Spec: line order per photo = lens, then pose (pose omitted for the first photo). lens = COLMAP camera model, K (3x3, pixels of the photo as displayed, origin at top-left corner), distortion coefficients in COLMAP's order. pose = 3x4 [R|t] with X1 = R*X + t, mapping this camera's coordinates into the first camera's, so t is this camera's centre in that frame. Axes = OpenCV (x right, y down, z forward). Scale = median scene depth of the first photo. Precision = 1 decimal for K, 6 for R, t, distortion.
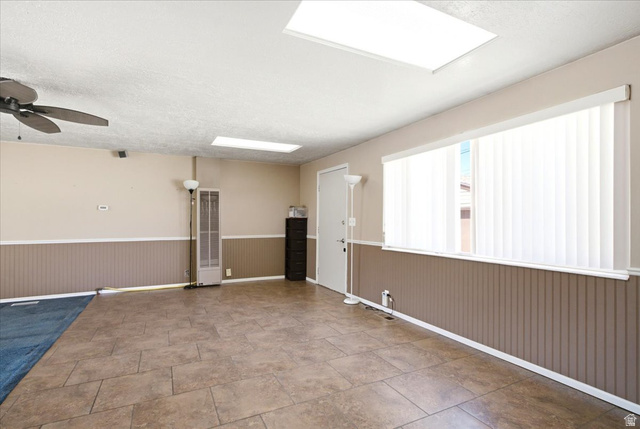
lens RADIAL K [[311.8, 0, 309.9], [0, 311.8, 215.4], [0, 0, 1]] dist [0.002042, -0.000829]
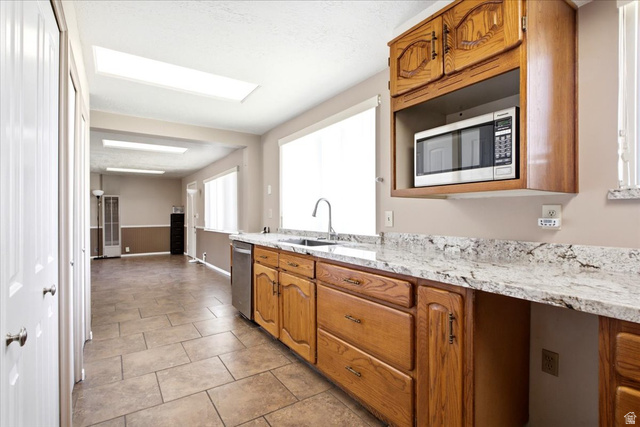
lens RADIAL K [[311.8, 0, 333.5], [0, 311.8, 213.3], [0, 0, 1]] dist [0.002042, -0.000829]
pose [[0.988853, -0.008692, 0.148643, 0.537039], [0.007583, 0.999939, 0.008025, -0.000353], [-0.148704, -0.006809, 0.988858, -0.698896]]
